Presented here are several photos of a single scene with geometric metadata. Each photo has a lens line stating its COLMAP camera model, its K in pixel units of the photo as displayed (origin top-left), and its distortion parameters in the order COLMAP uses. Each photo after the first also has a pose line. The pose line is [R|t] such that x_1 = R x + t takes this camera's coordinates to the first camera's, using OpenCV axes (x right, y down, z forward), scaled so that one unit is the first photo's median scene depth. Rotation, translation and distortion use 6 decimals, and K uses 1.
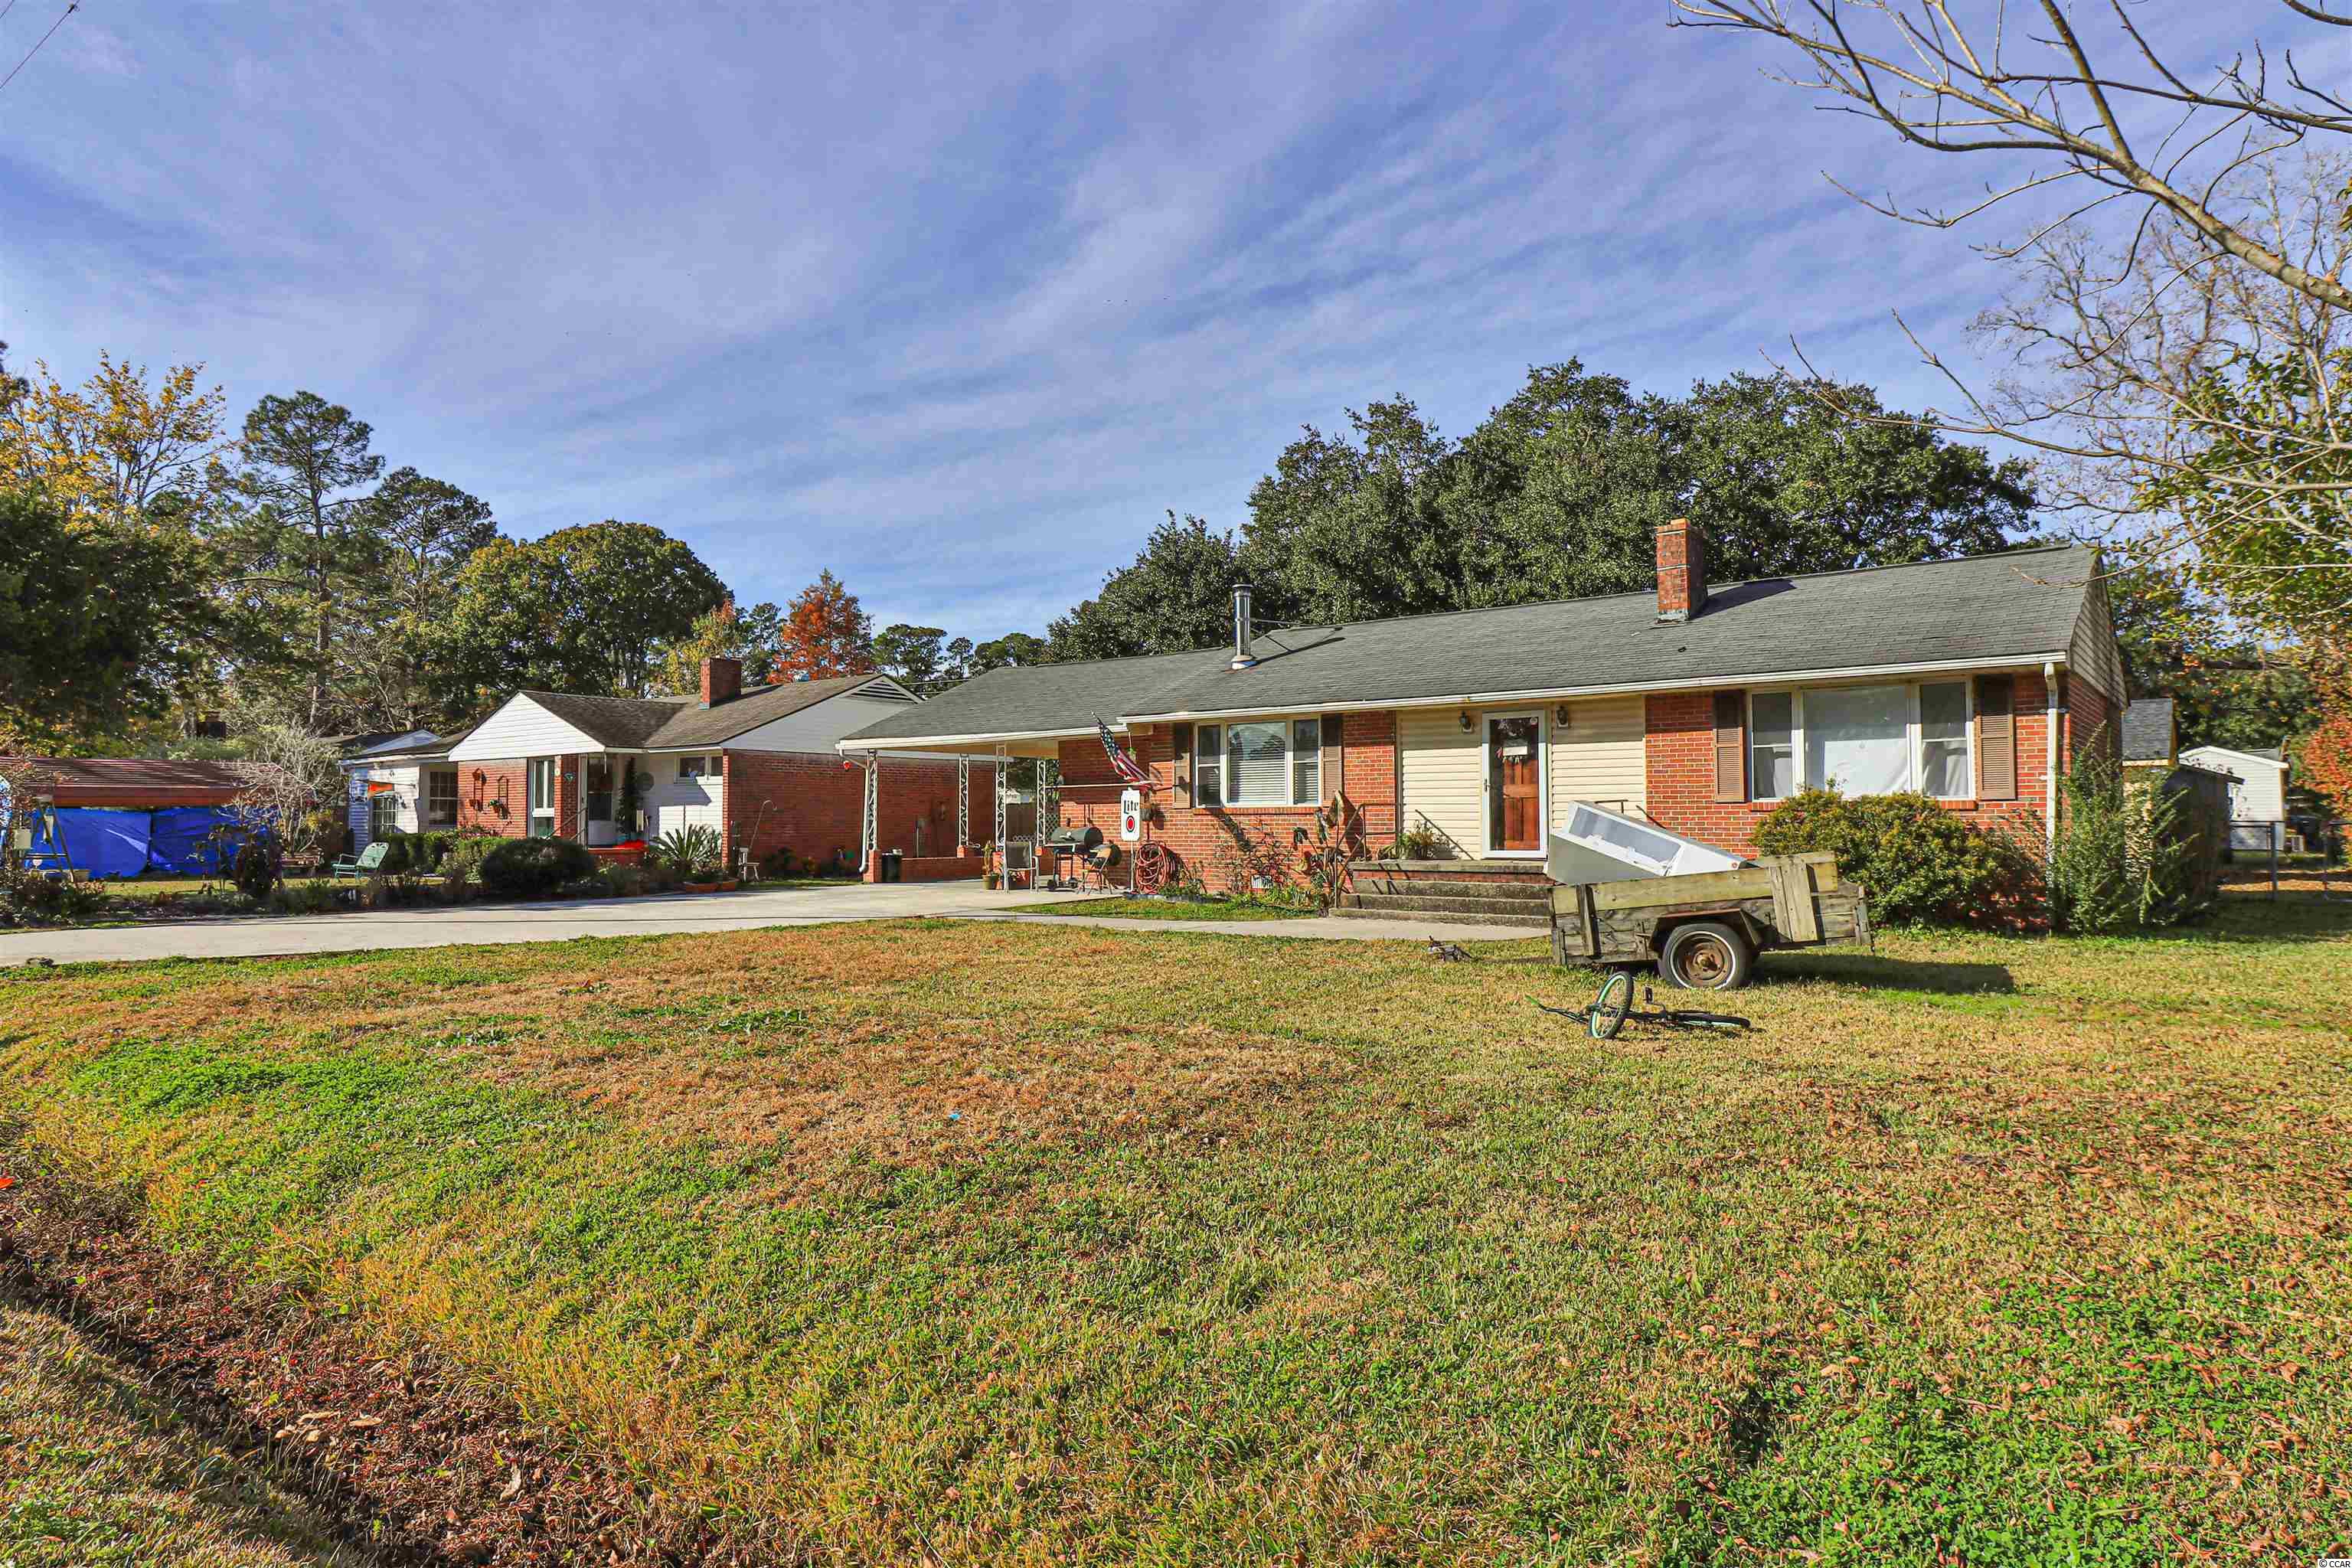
lens RADIAL K [[1392.2, 0, 1181.6], [0, 1392.2, 820.6], [0, 0, 1]] dist [-0.001867, -0.000560]
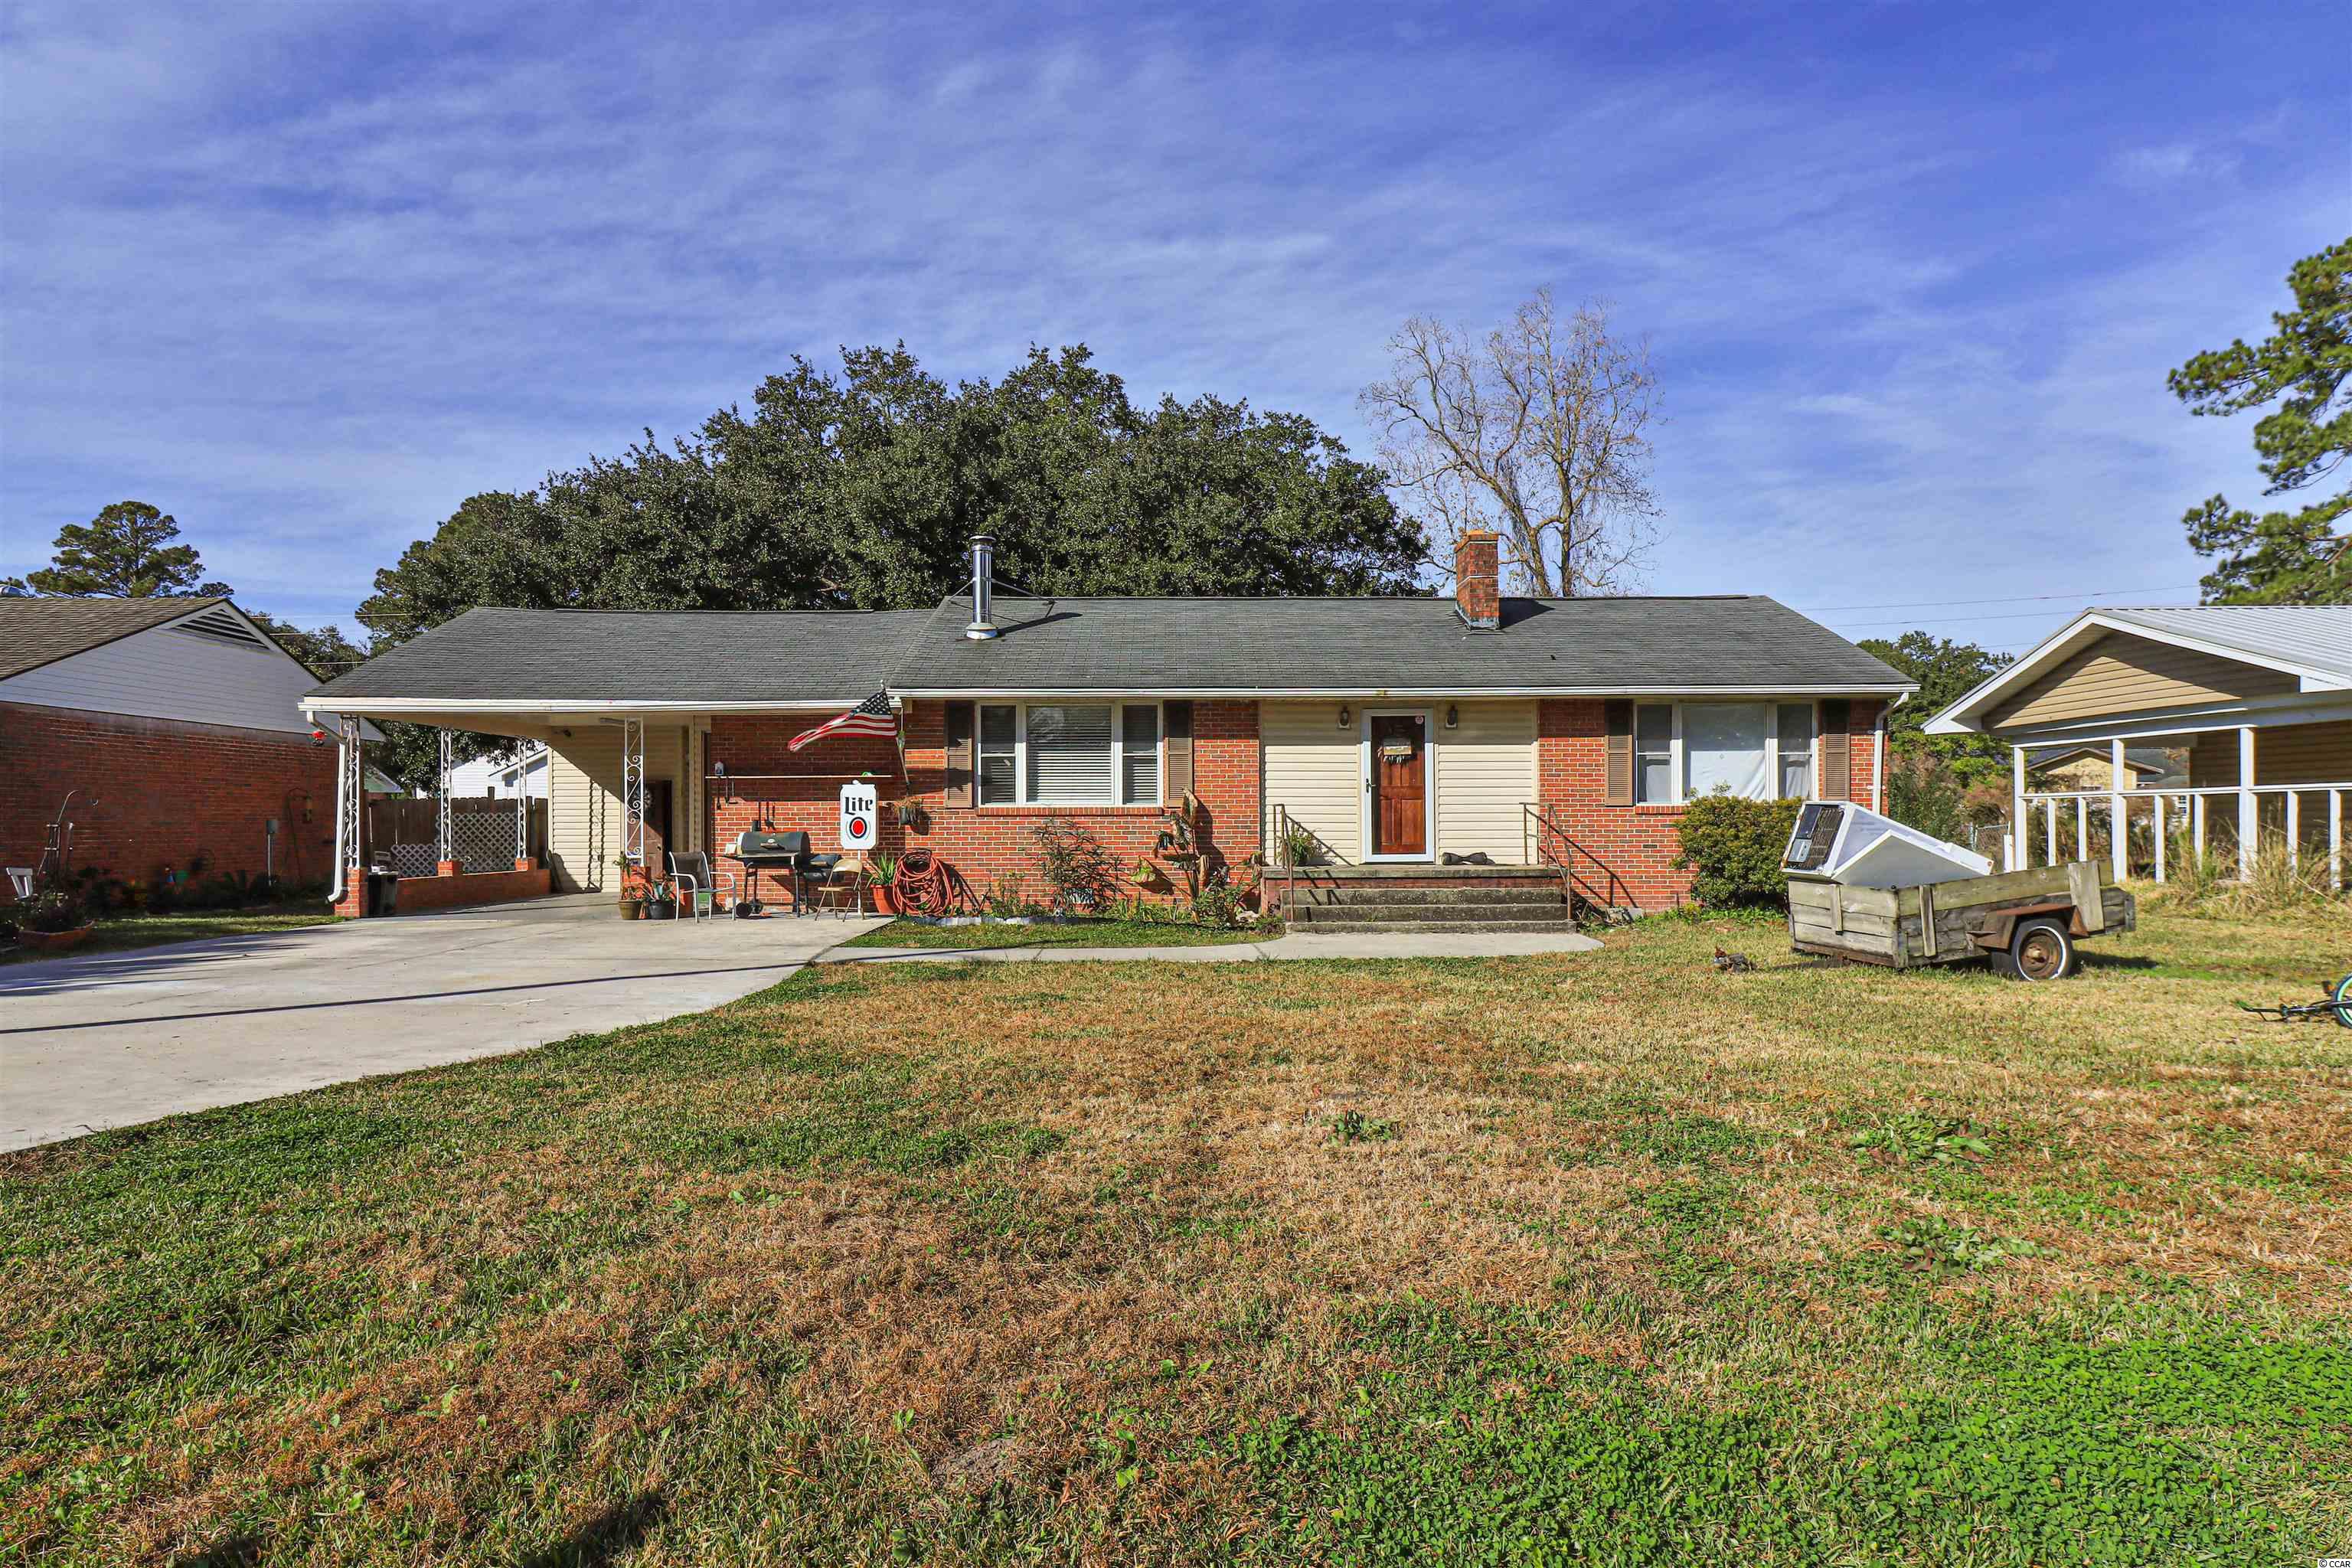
lens RADIAL K [[1392.2, 0, 1181.6], [0, 1392.2, 820.6], [0, 0, 1]] dist [-0.001867, -0.000560]
pose [[0.774310, 0.002677, 0.632801, -0.453712], [0.000065, 0.999991, -0.004310, 0.002247], [-0.632806, 0.003378, 0.774303, 0.336614]]
